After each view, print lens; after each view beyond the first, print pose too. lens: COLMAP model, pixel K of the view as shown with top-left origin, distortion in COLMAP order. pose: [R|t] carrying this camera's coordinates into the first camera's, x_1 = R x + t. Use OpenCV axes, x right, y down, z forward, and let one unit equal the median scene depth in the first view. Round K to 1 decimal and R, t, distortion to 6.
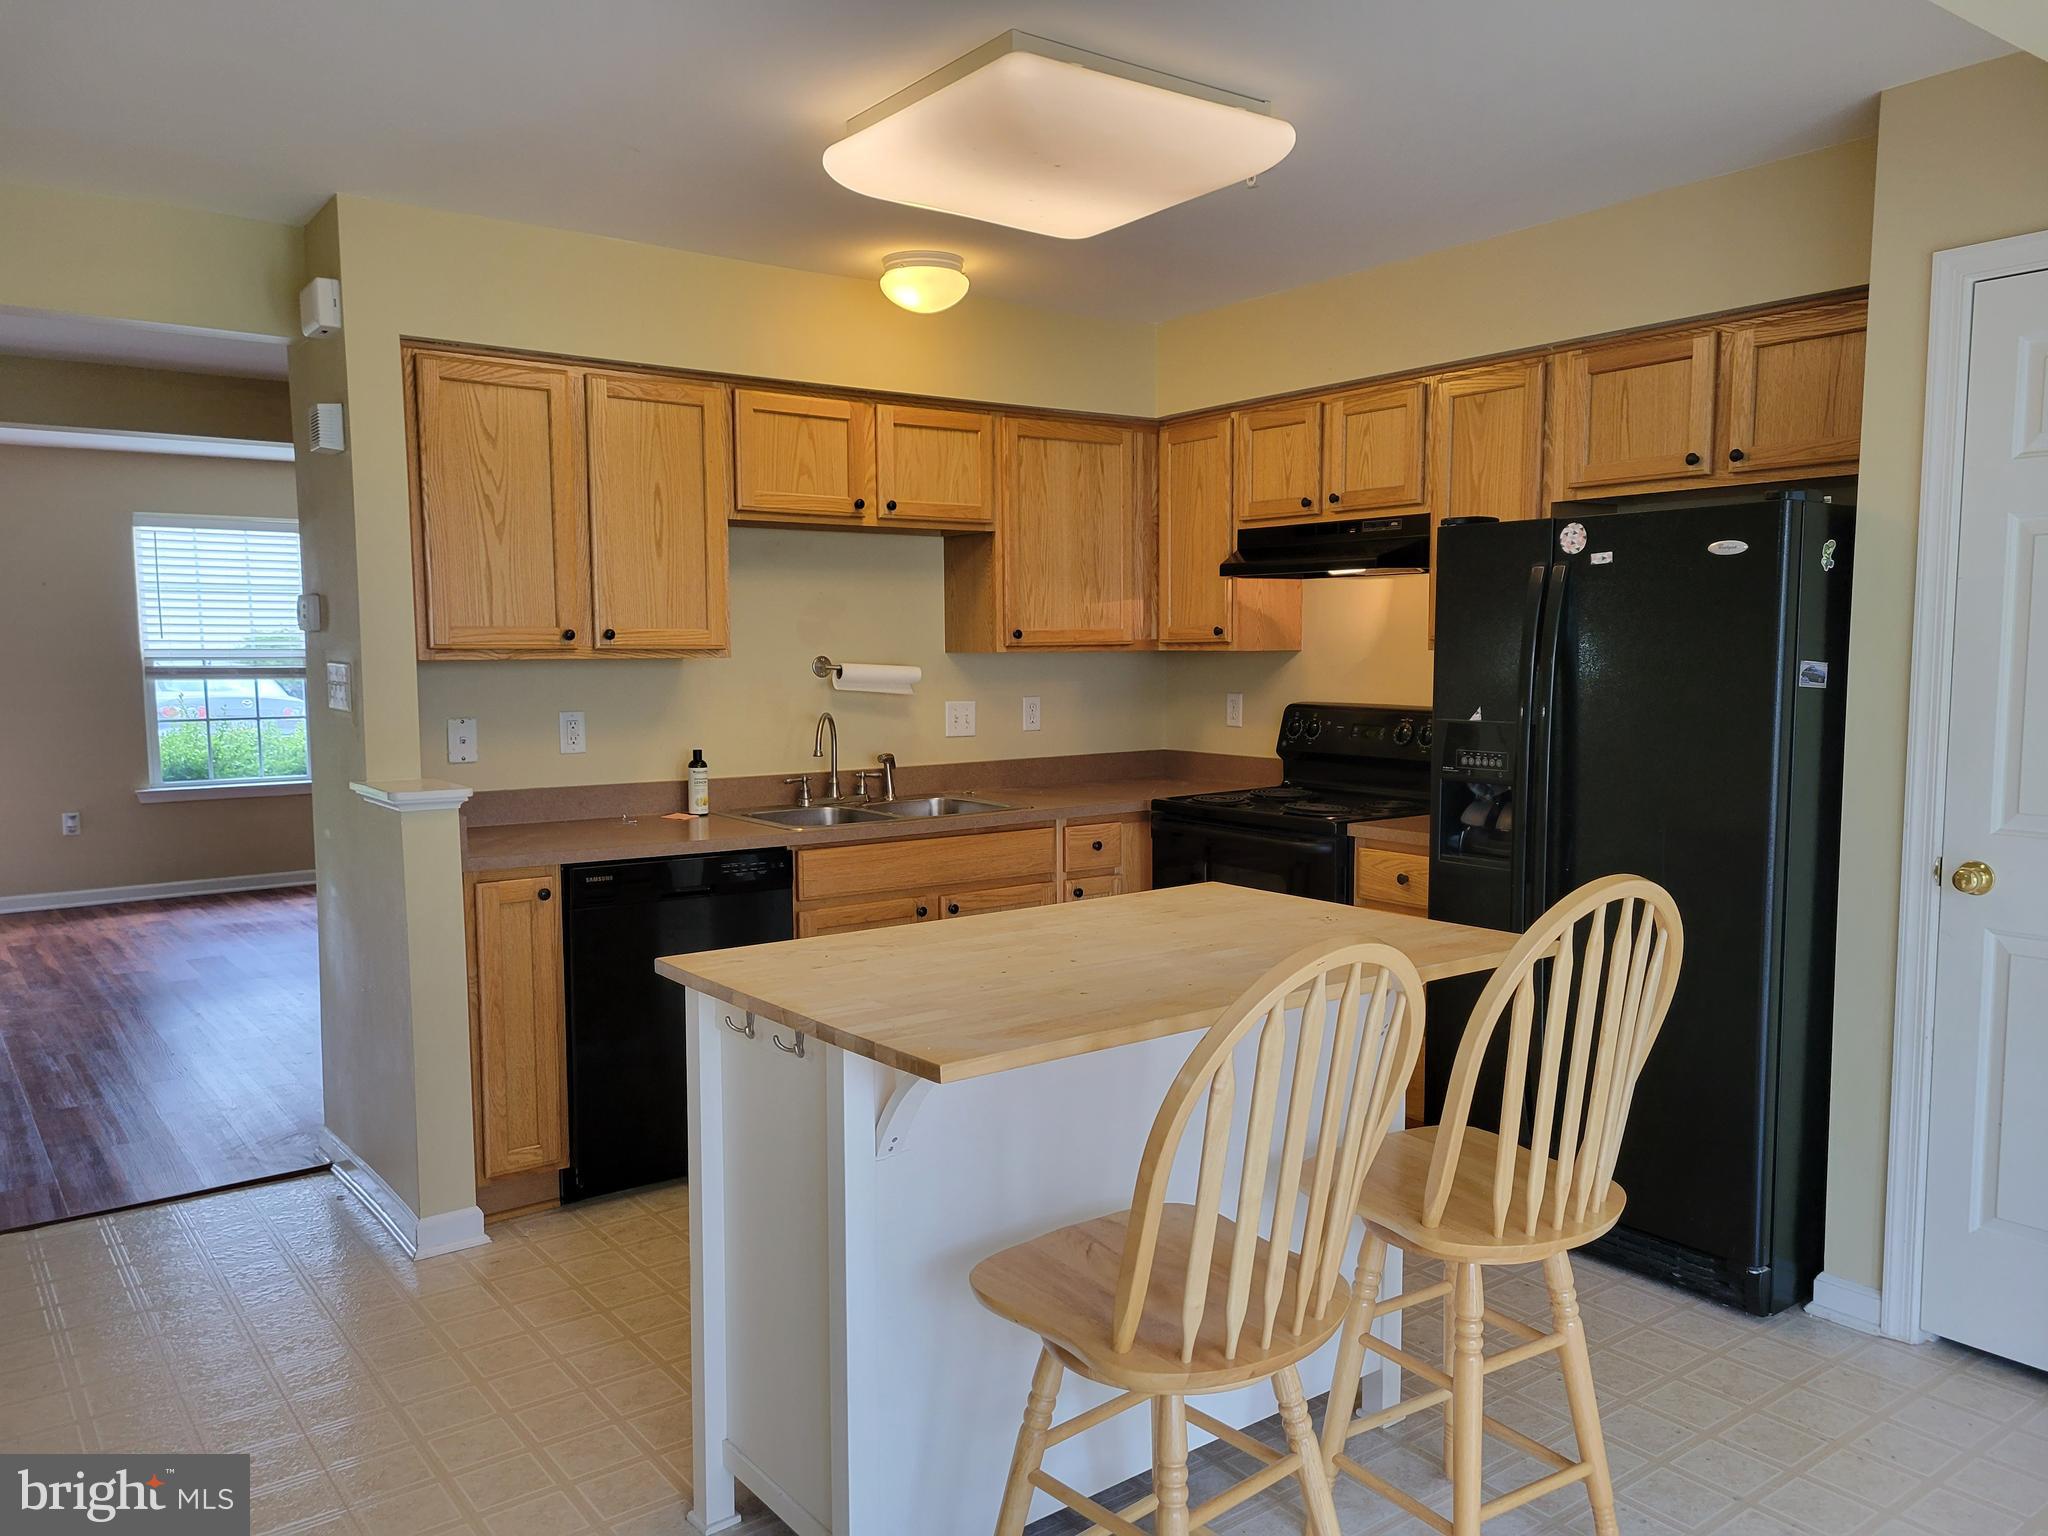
lens RADIAL K [[1534.4, 0, 1023.0], [0, 1534.4, 792.5], [0, 0, 1]] dist [0.058016, -0.044042]
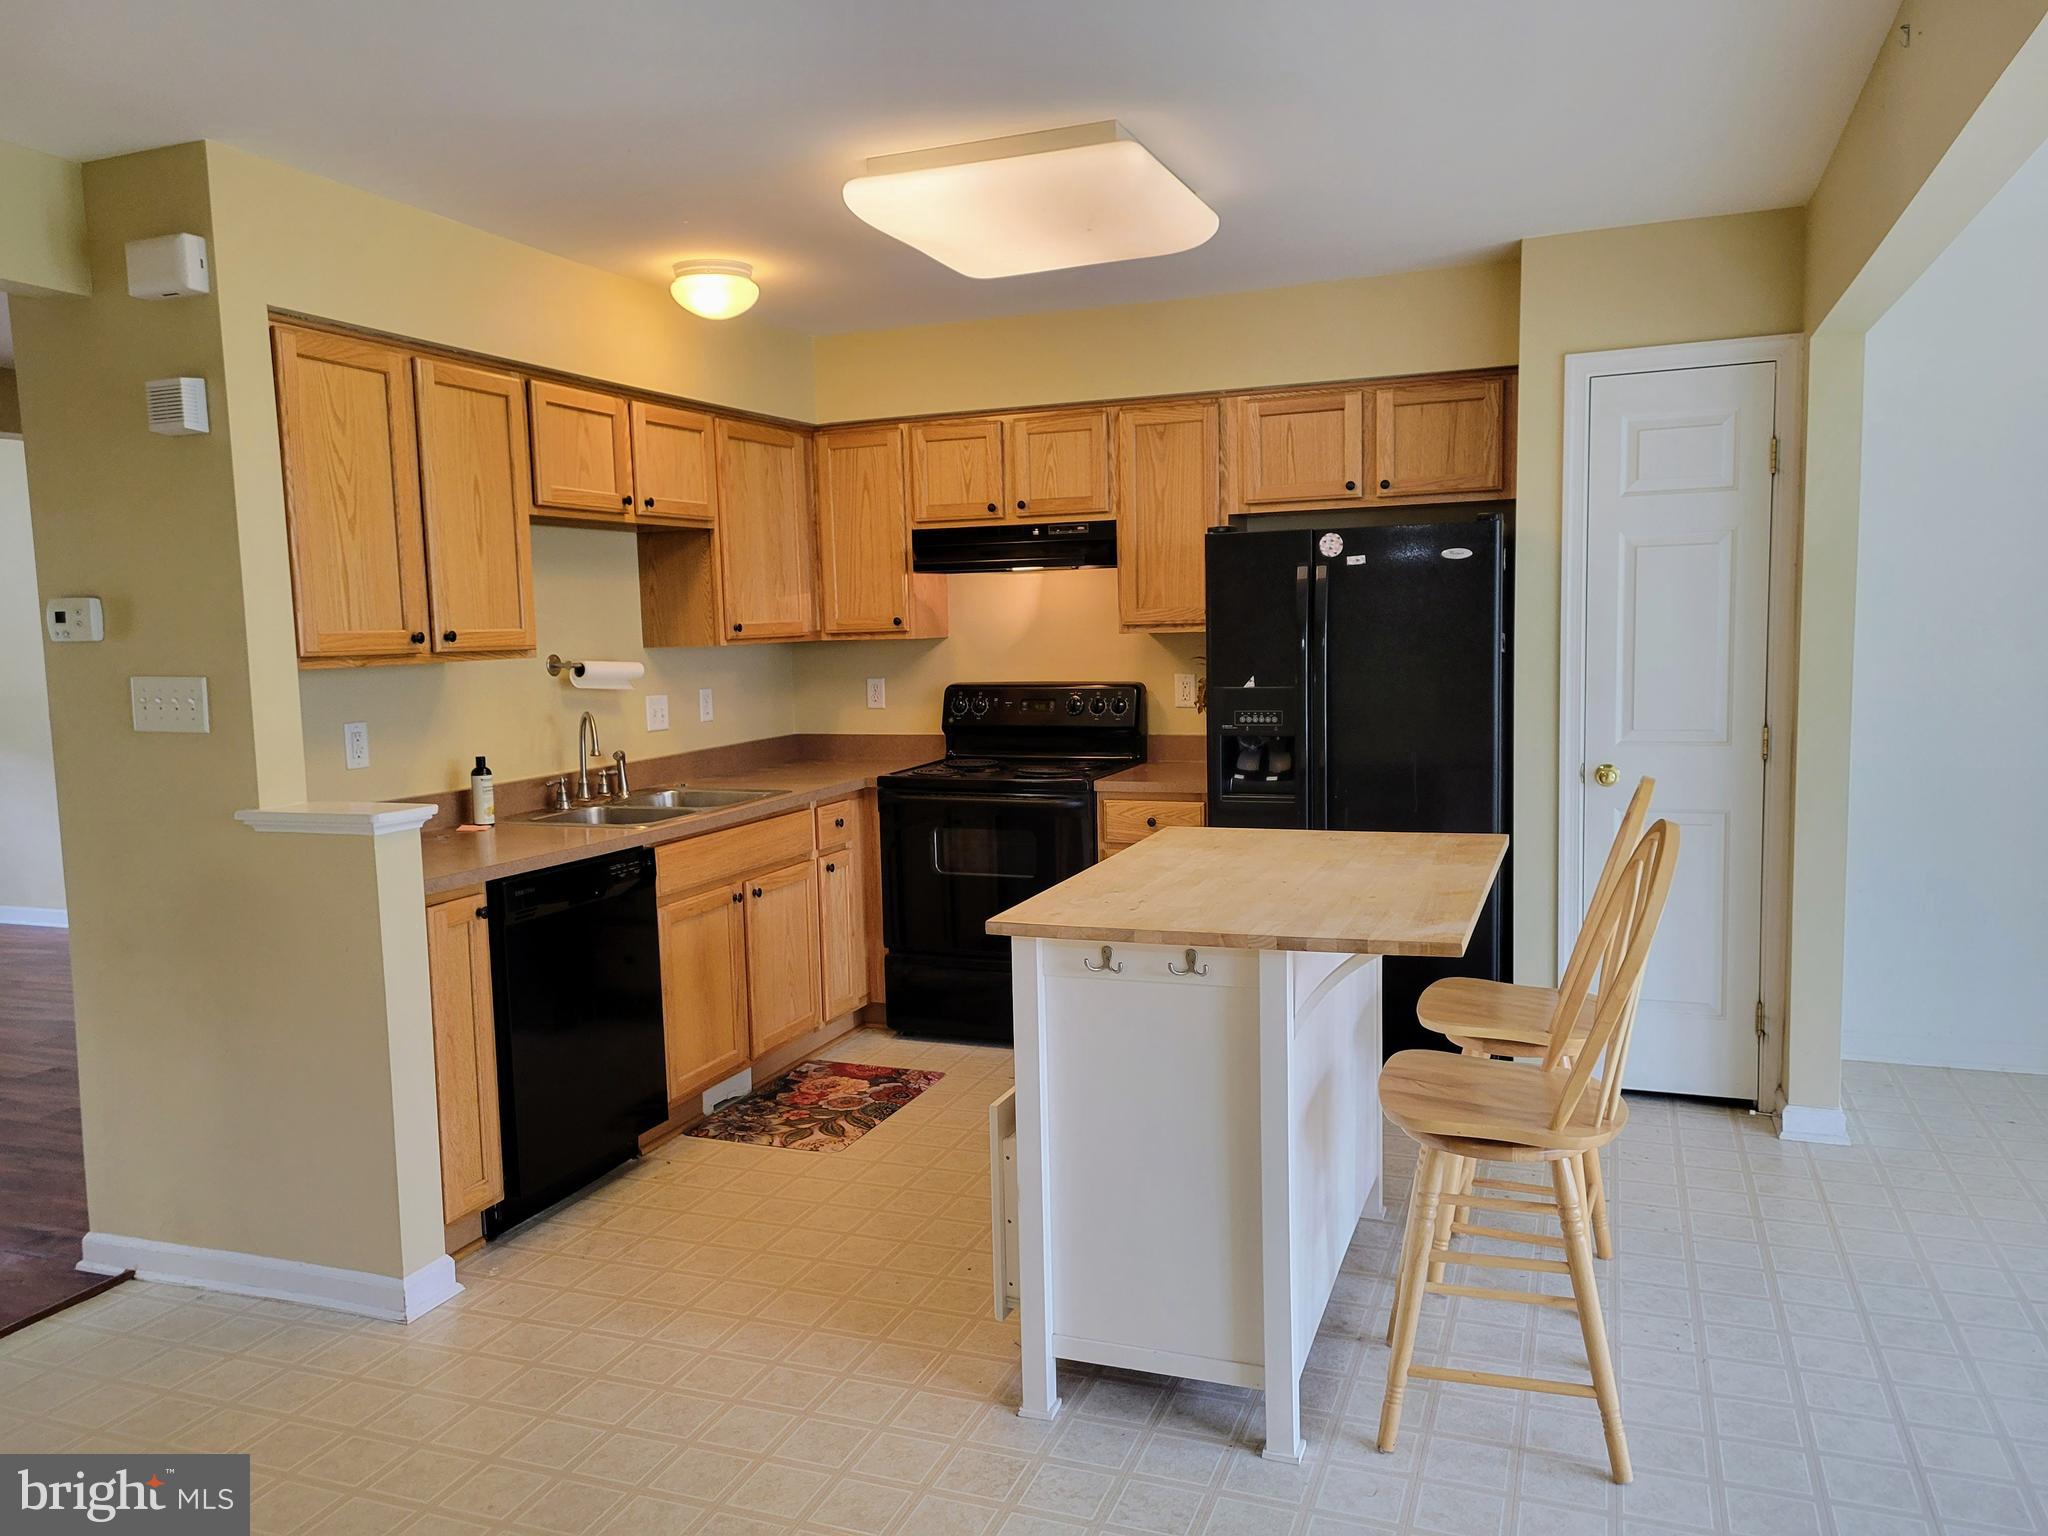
lens RADIAL K [[1534.4, 0, 1004.9], [0, 1534.4, 781.8], [0, 0, 1]] dist [0.058016, -0.044042]
pose [[0.850331, -0.074099, 0.521005, -0.485869], [0.073663, 0.997050, 0.021579, -0.010093], [-0.521067, 0.020029, 0.853281, 0.024723]]
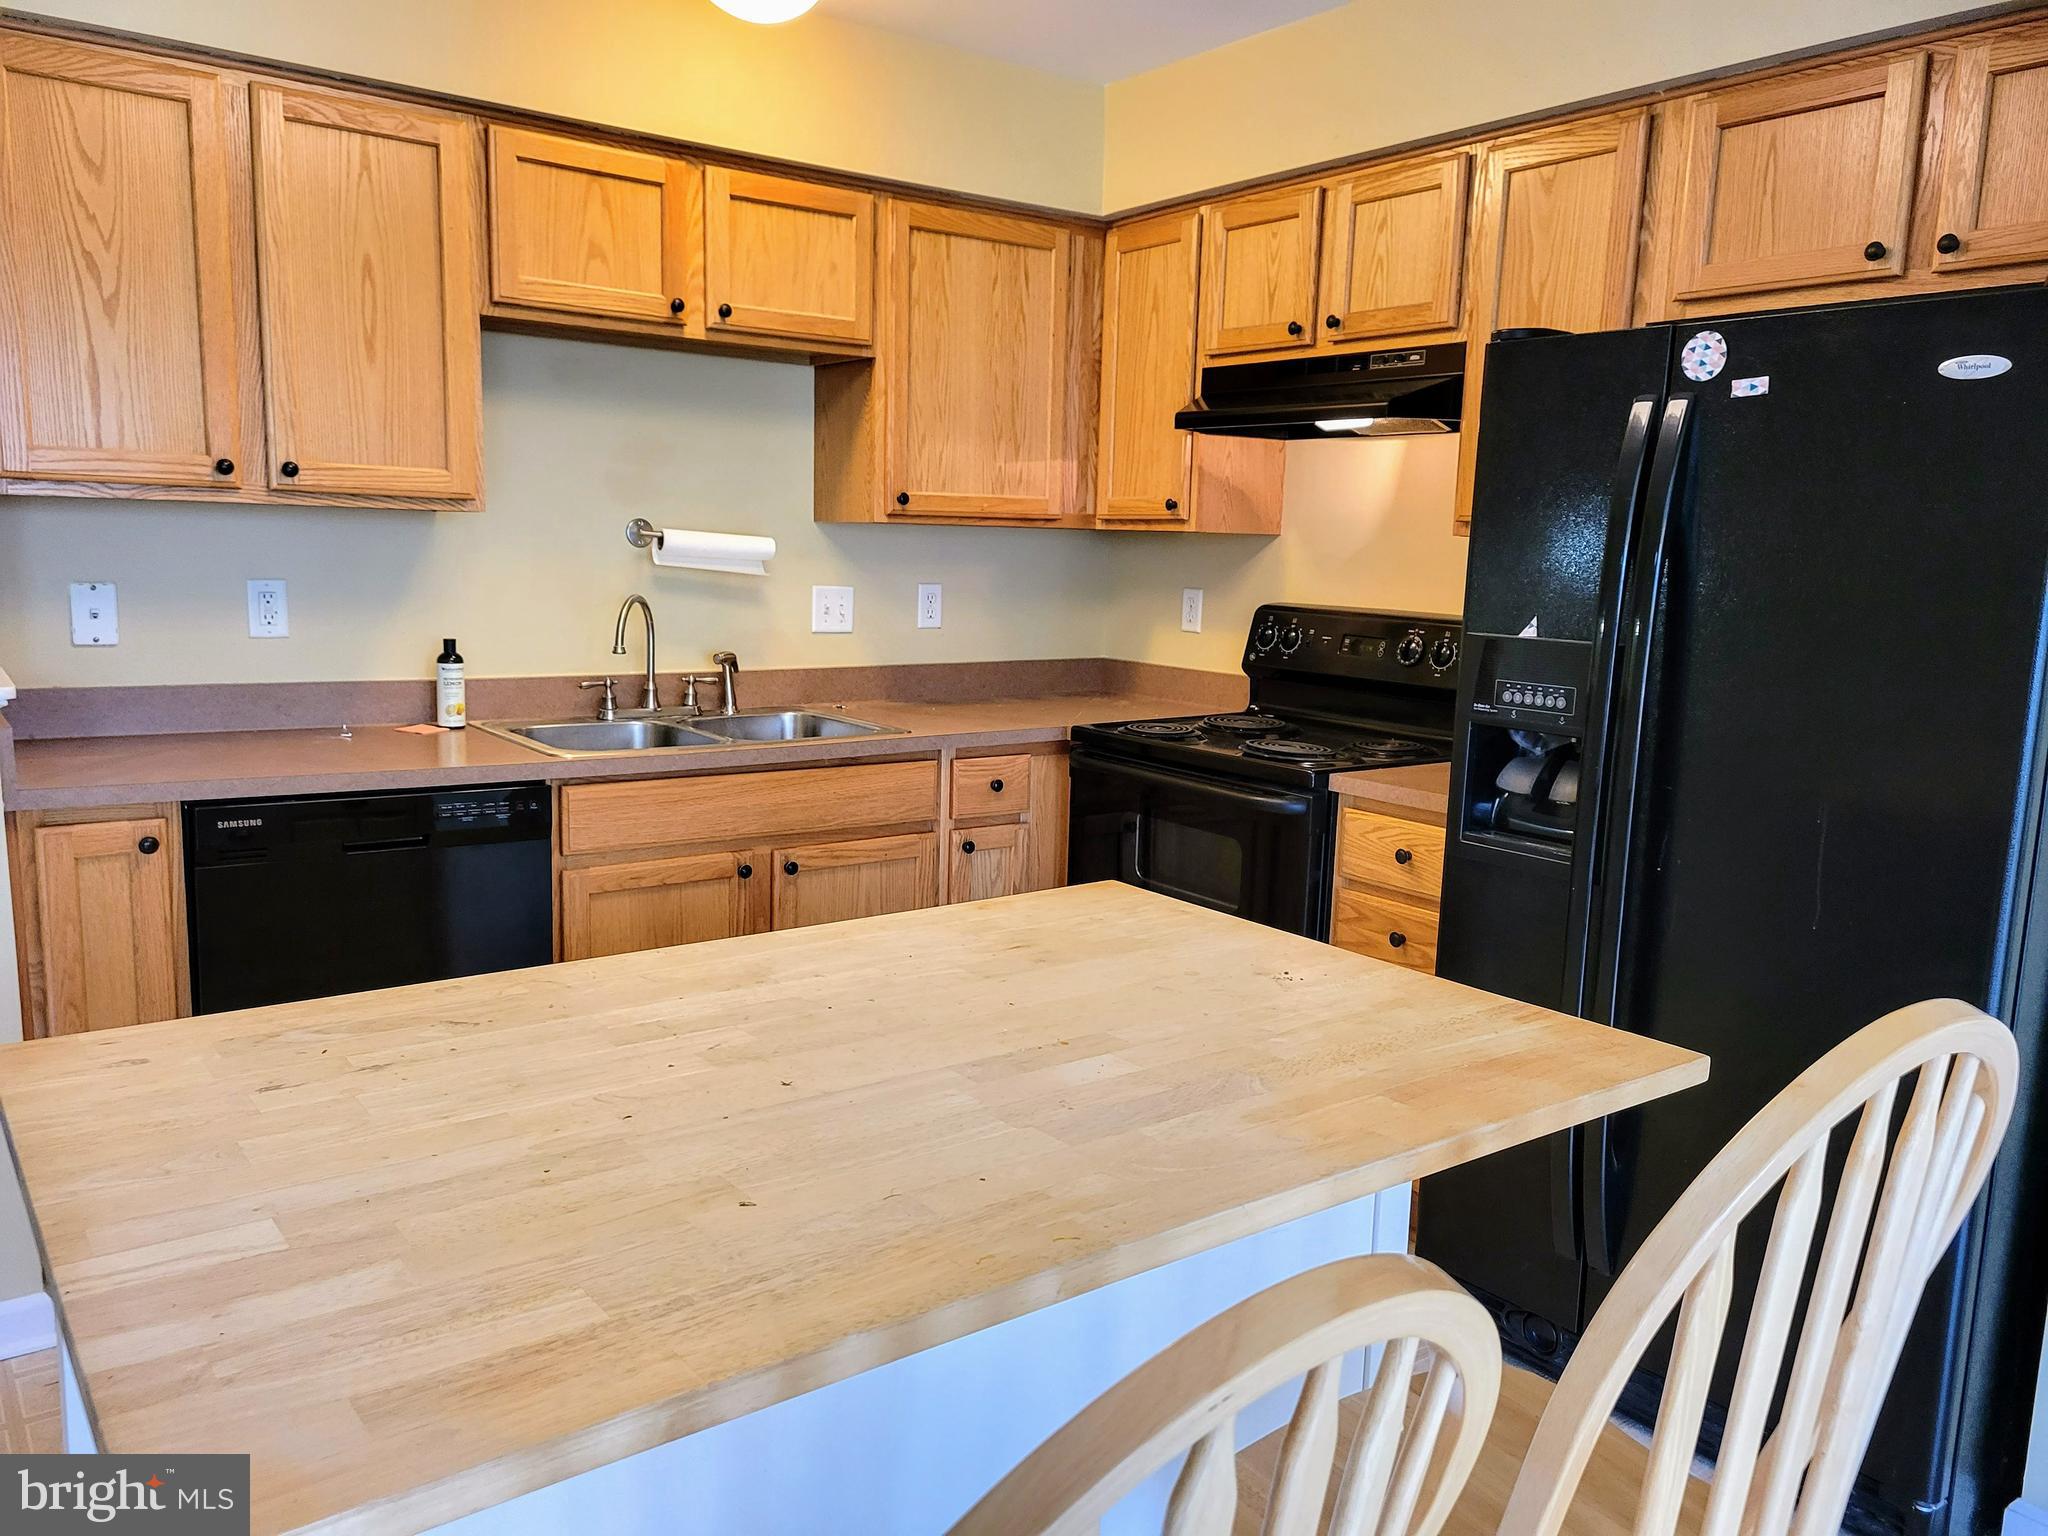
lens RADIAL K [[1534.4, 0, 1005.9], [0, 1534.4, 784.7], [0, 0, 1]] dist [0.058016, -0.044042]
pose [[0.999427, 0.033812, 0.001679, 0.060959], [-0.033851, 0.997447, 0.062885, -0.015439], [0.000452, -0.062906, 0.998019, 0.292395]]
